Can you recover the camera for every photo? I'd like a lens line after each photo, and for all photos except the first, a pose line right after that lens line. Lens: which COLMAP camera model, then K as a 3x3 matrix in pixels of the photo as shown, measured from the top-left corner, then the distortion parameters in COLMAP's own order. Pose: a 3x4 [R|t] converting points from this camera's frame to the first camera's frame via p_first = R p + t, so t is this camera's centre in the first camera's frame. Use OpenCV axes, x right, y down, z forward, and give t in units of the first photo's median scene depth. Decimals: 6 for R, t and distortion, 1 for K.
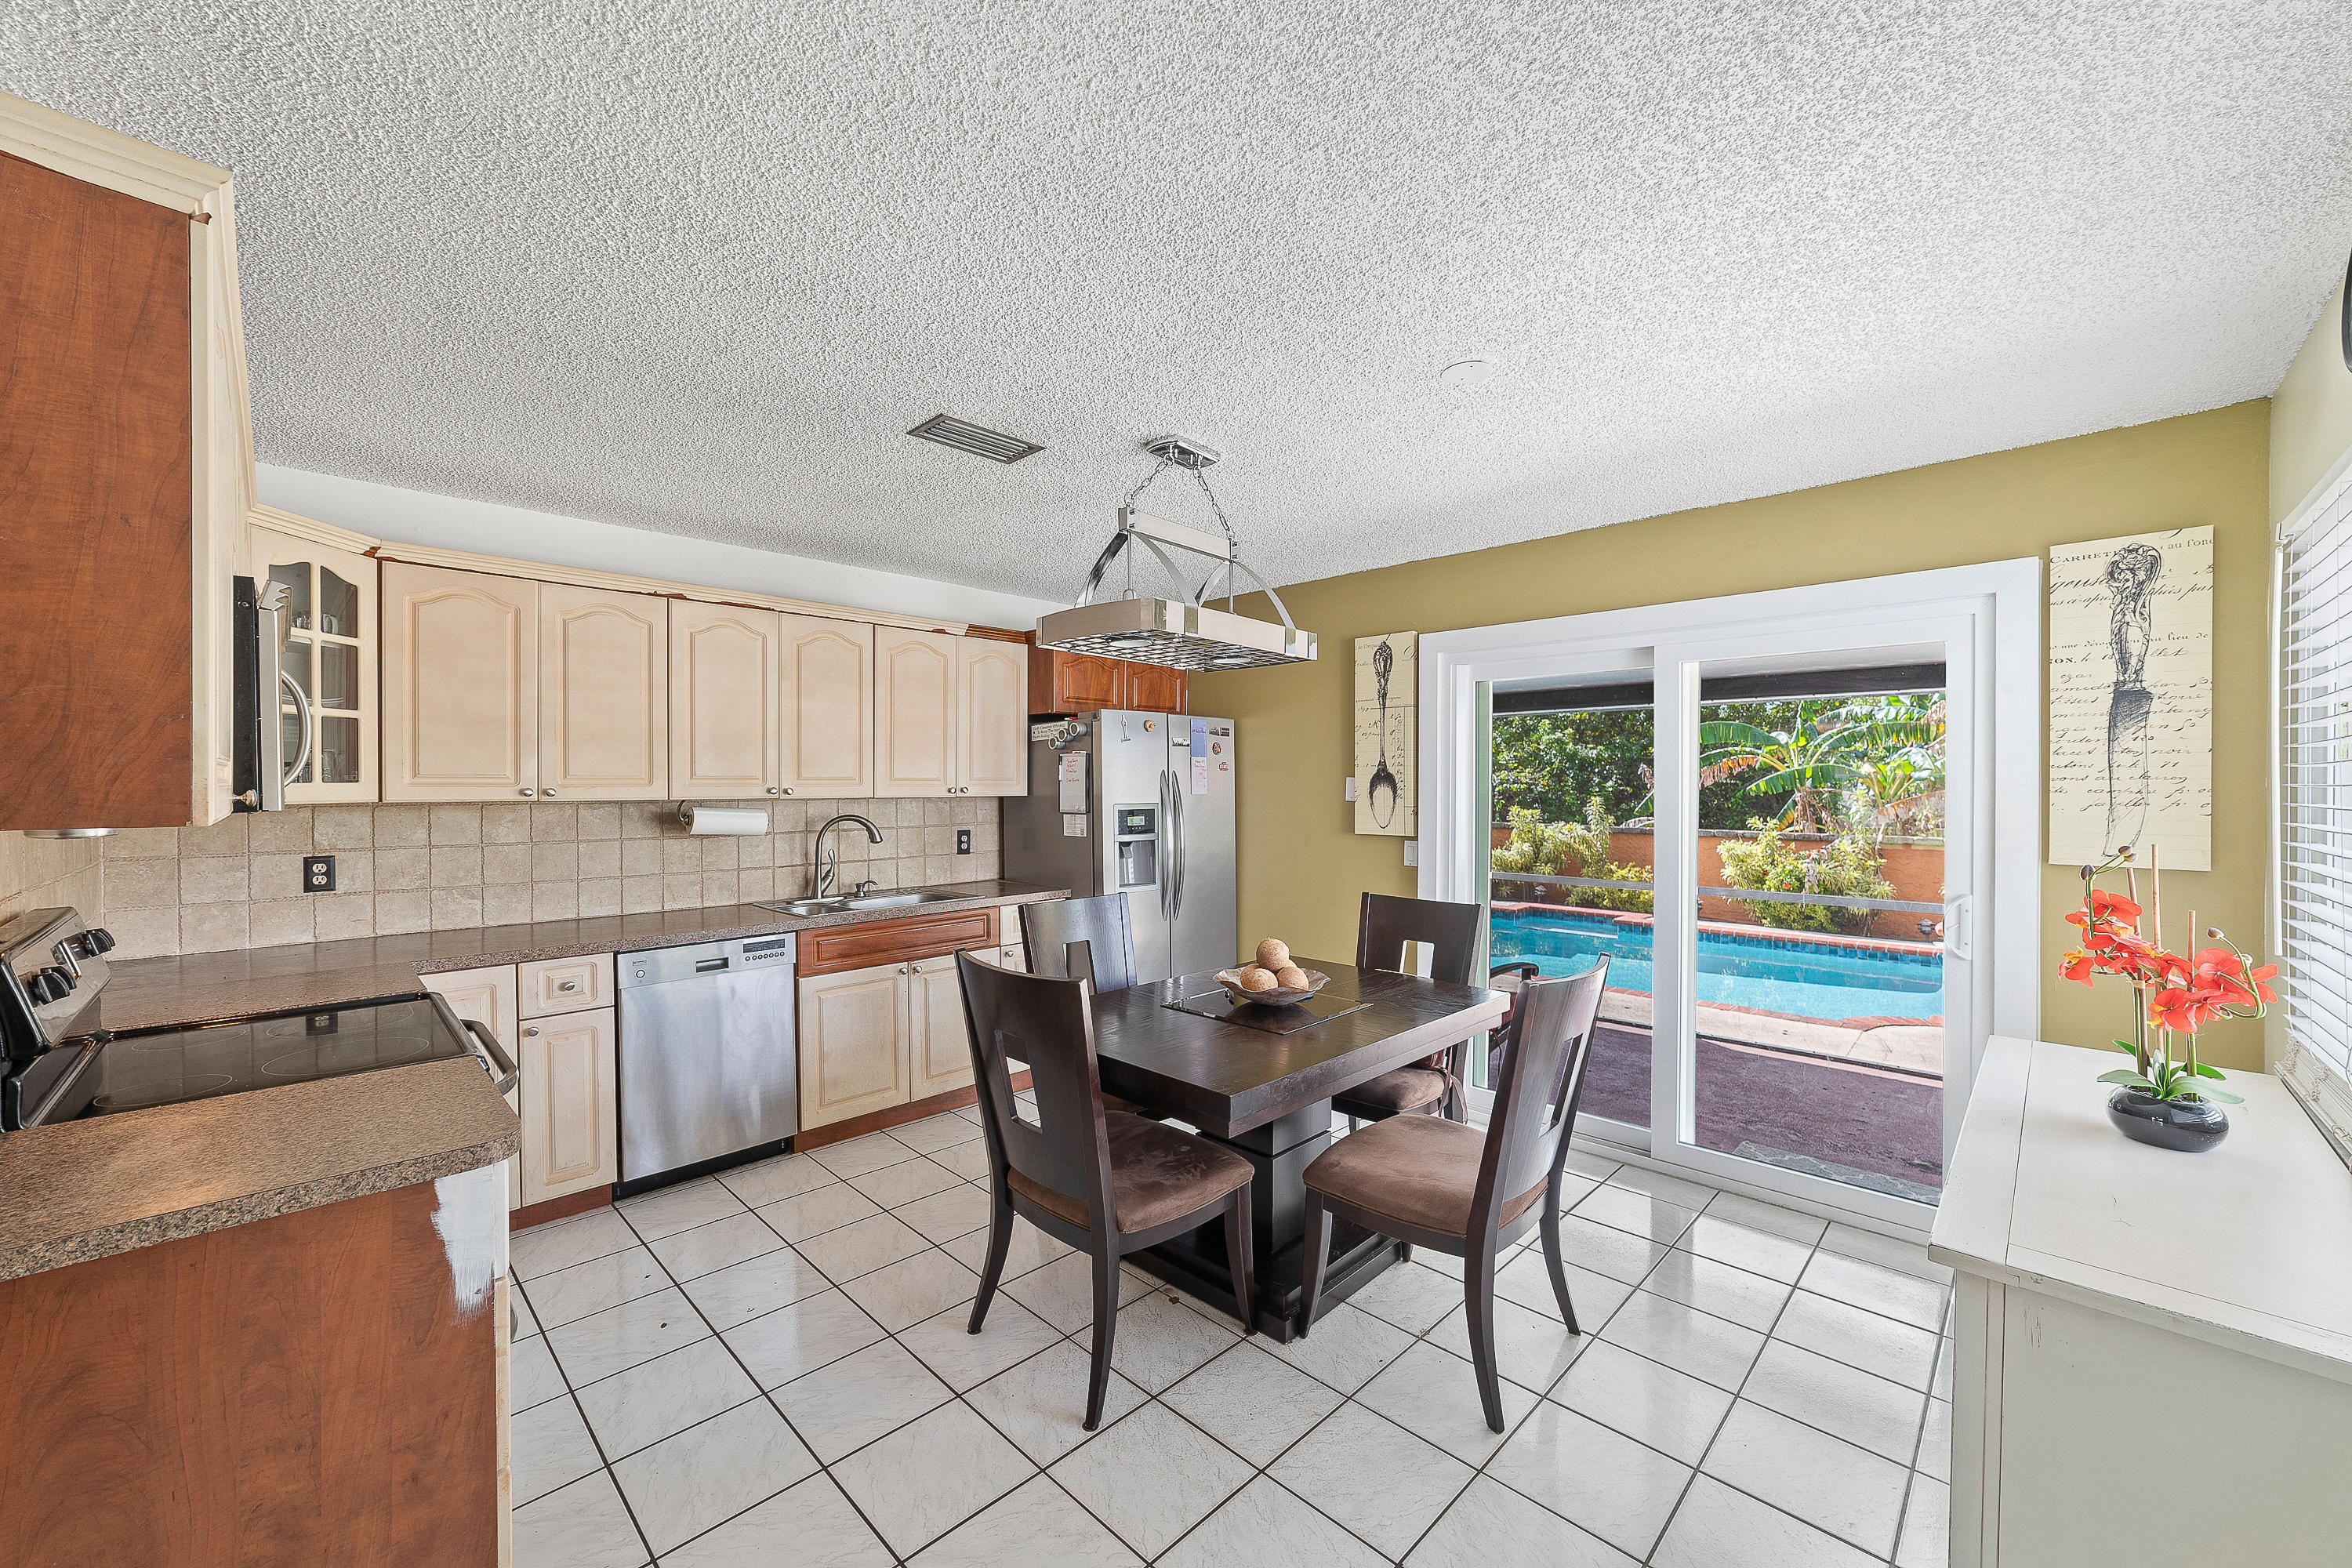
lens RADIAL K [[932.4, 0, 1176.0], [0, 932.4, 784.0], [0, 0, 1]] dist [0.000301, 0.000104]
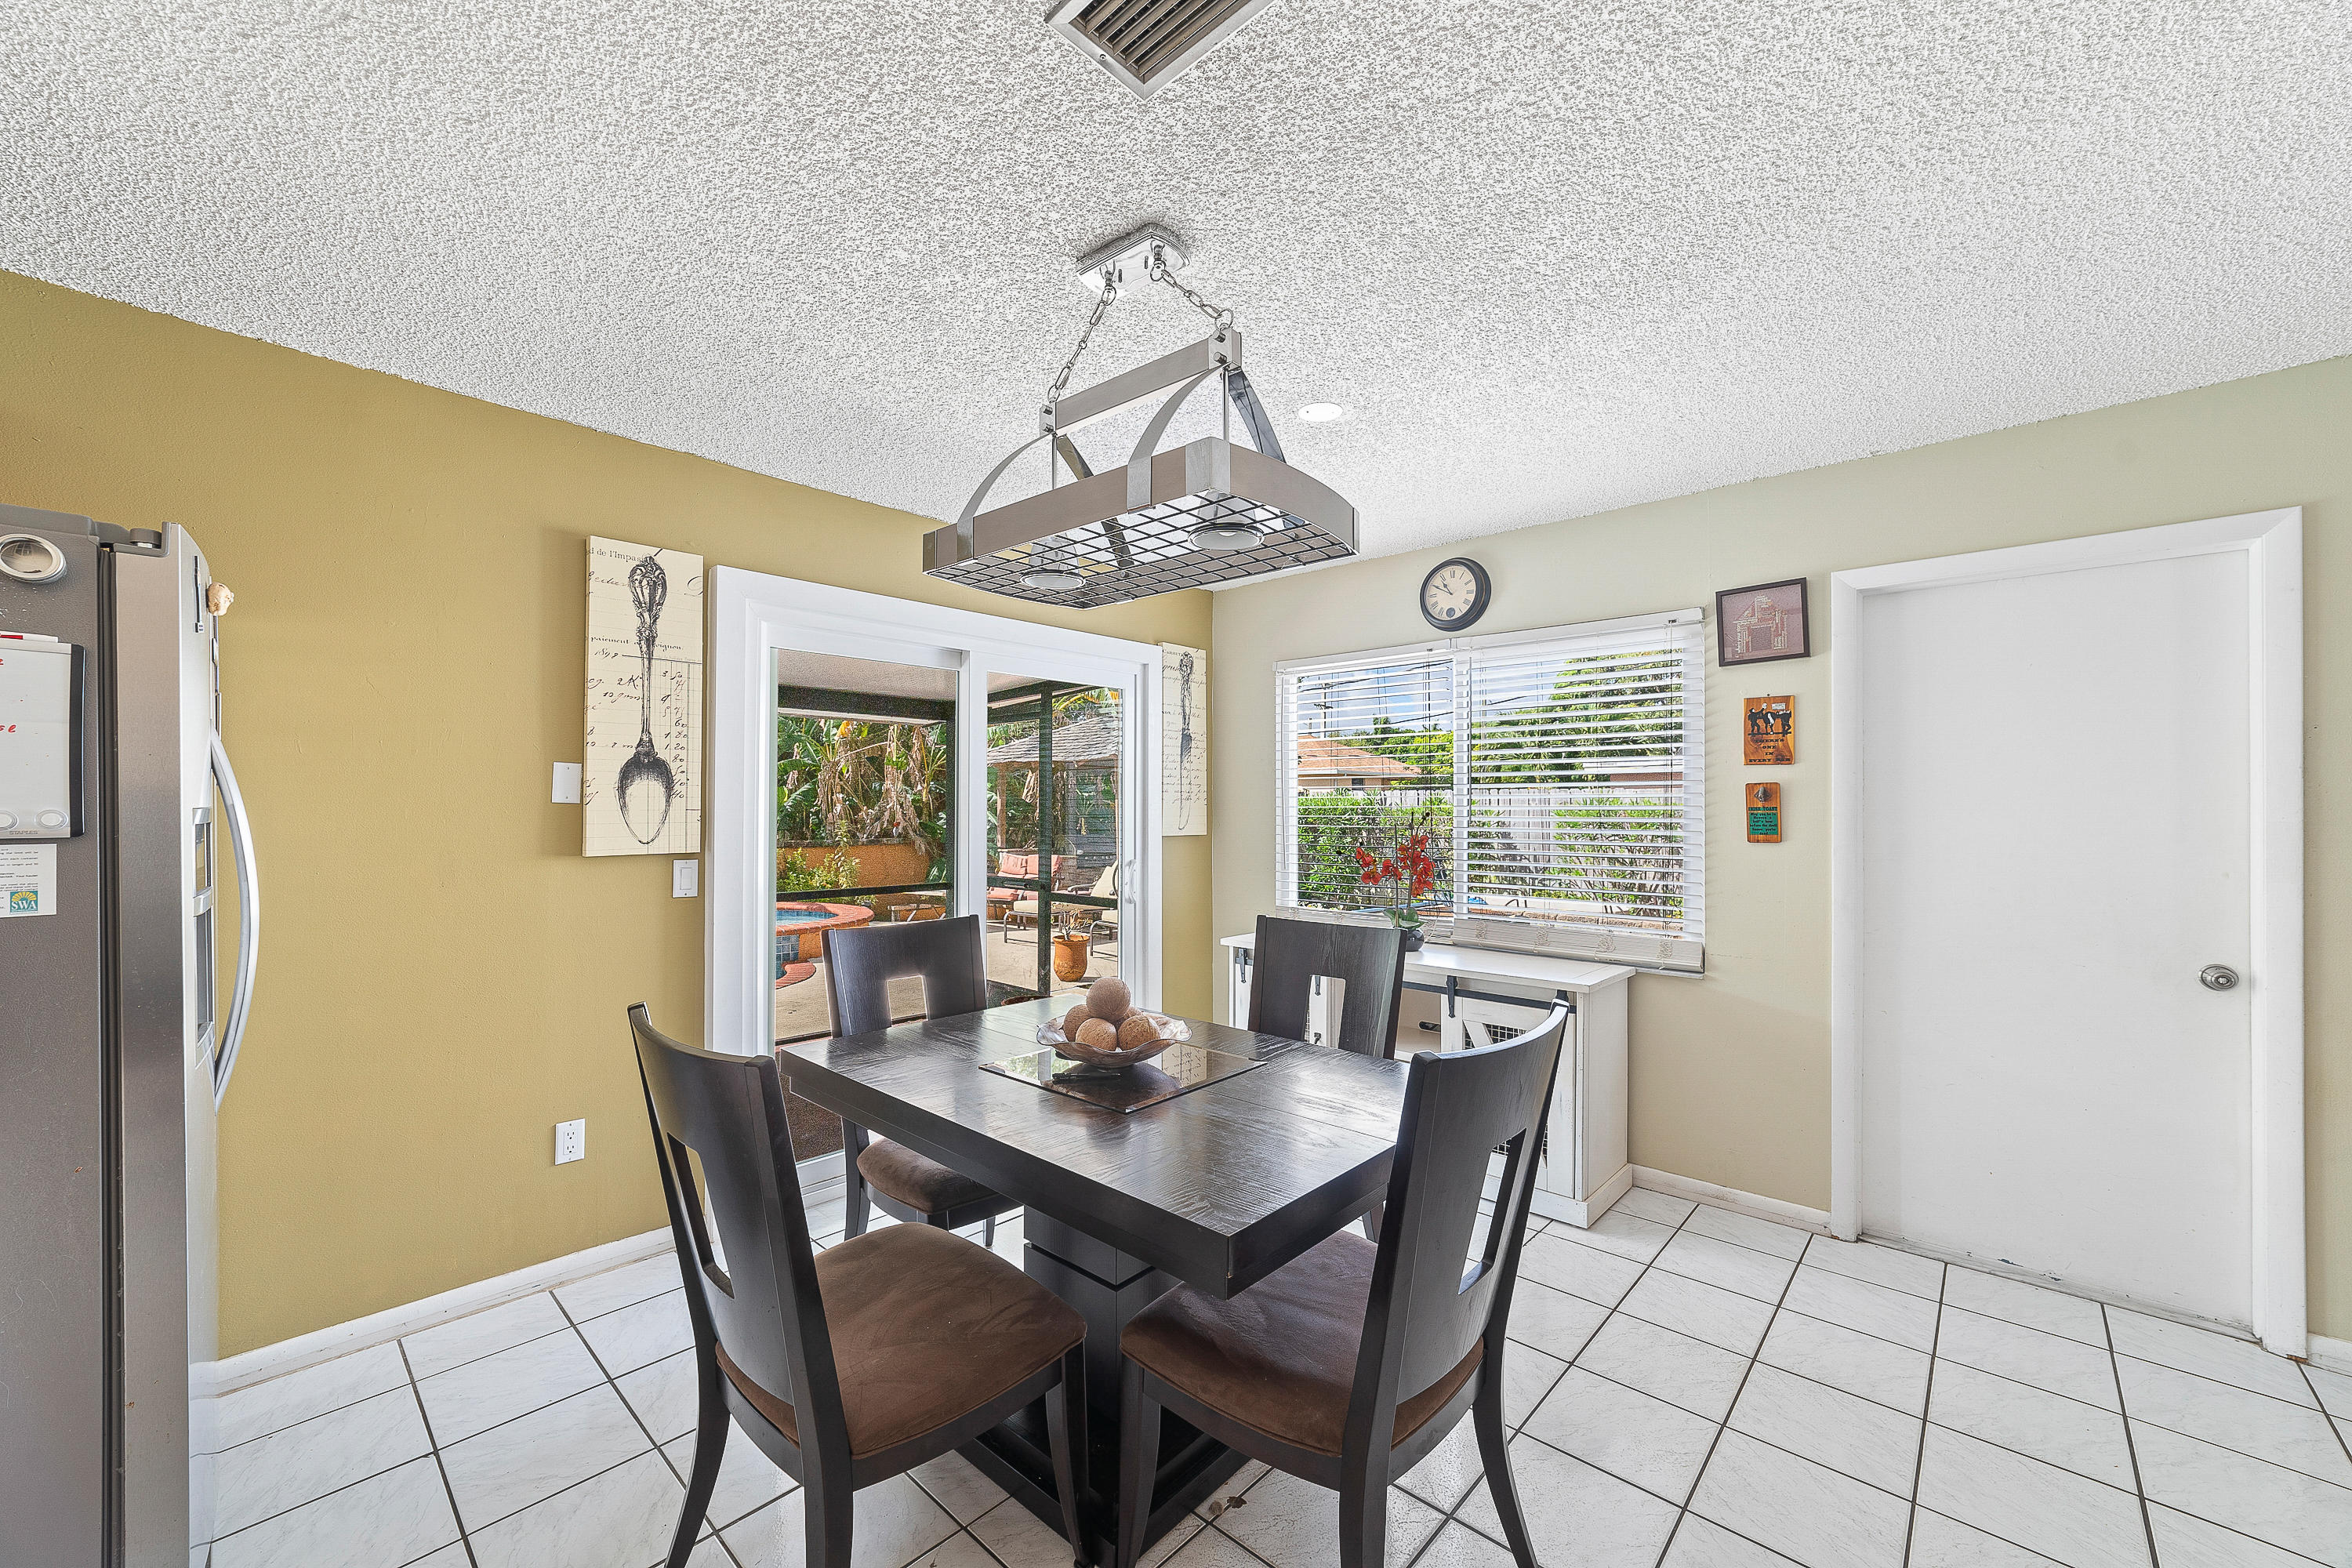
lens RADIAL K [[932.4, 0, 1176.0], [0, 932.4, 784.0], [0, 0, 1]] dist [0.000301, 0.000104]
pose [[-0.029188, 0.013743, 0.999479, -0.435381], [-0.012565, 0.999821, -0.014115, 0.010338], [-0.999495, -0.012970, -0.029010, 0.651091]]
